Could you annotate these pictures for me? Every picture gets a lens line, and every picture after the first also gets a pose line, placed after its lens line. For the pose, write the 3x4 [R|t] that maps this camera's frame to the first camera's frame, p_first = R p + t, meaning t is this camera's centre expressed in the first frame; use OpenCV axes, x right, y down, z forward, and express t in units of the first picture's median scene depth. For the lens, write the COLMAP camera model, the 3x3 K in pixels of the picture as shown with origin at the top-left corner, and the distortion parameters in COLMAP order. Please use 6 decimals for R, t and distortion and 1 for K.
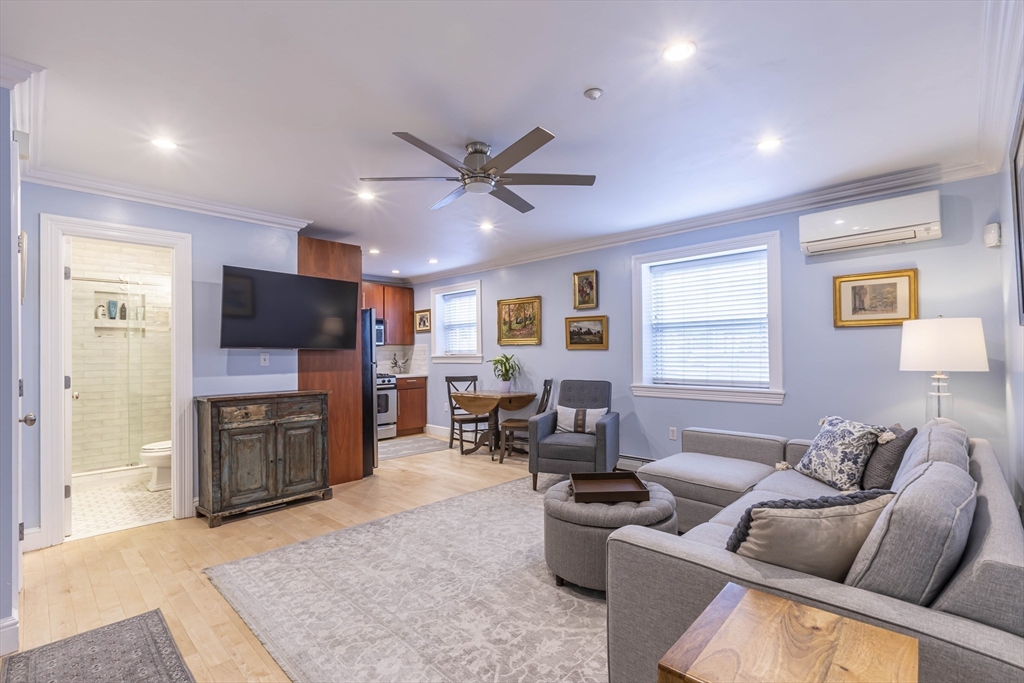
lens RADIAL K [[471.6, 0, 511.0], [0, 471.6, 349.4], [0, 0, 1]] dist [0.006777, -0.000039]
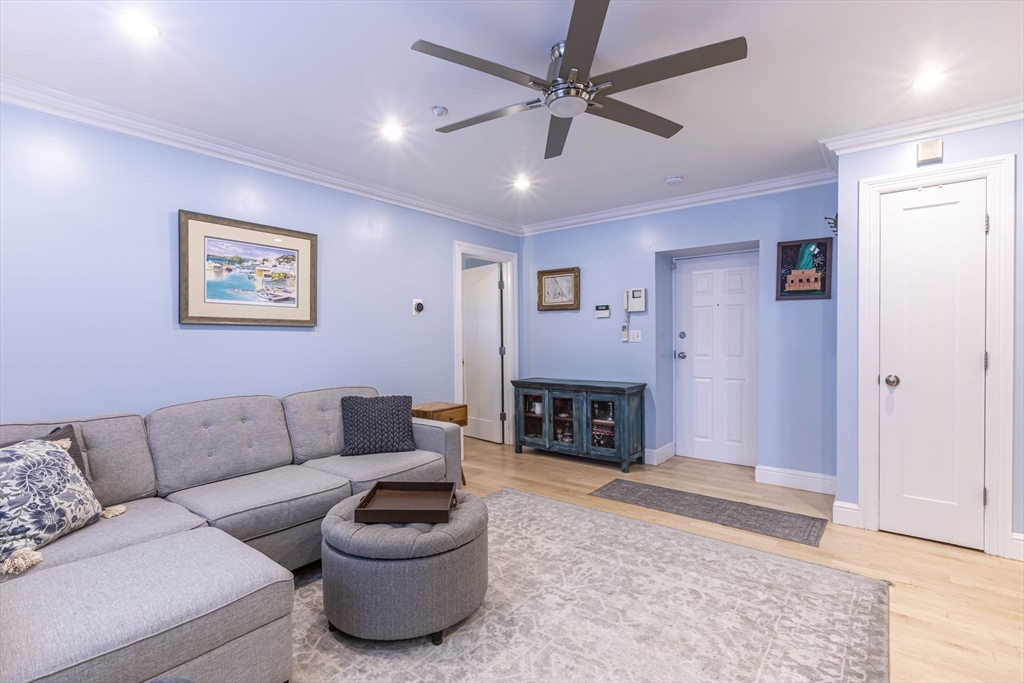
lens RADIAL K [[471.6, 0, 513.7], [0, 471.6, 342.5], [0, 0, 1]] dist [0.006777, -0.000039]
pose [[-0.994829, 0.016861, -0.100159, 0.052935], [0.016667, 0.999857, 0.002777, 0.010403], [0.100192, 0.001094, -0.994968, 0.941709]]
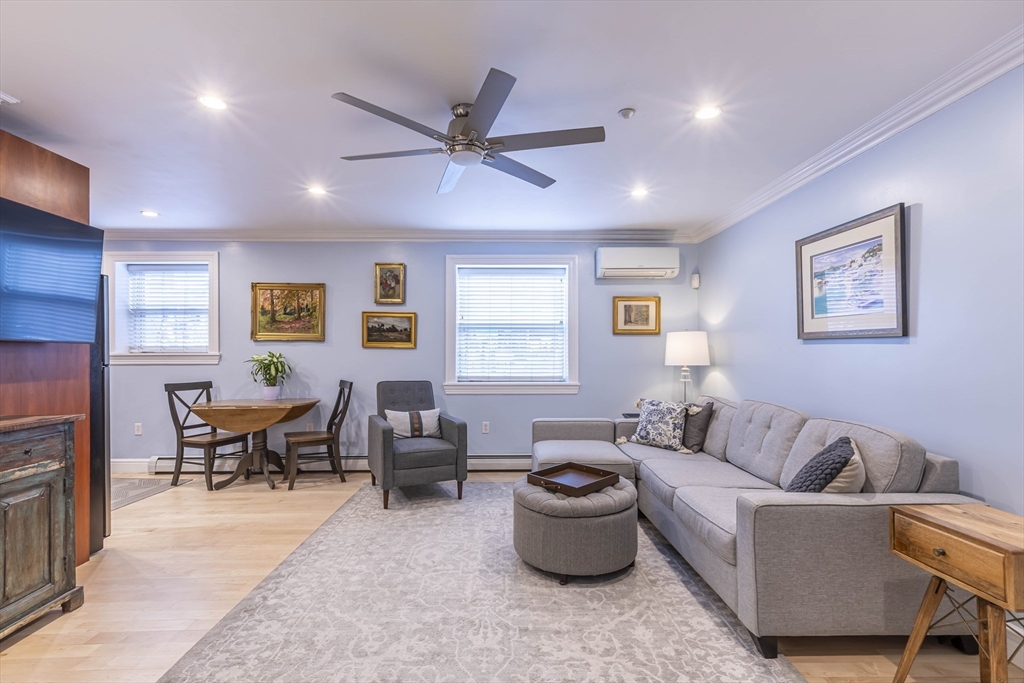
lens RADIAL K [[471.6, 0, 513.9], [0, 471.6, 348.7], [0, 0, 1]] dist [0.006777, -0.000039]
pose [[0.702847, 0.012146, 0.711237, -0.333817], [-0.012445, 0.999911, -0.004778, 0.003509], [-0.711232, -0.005494, 0.702936, 0.182060]]
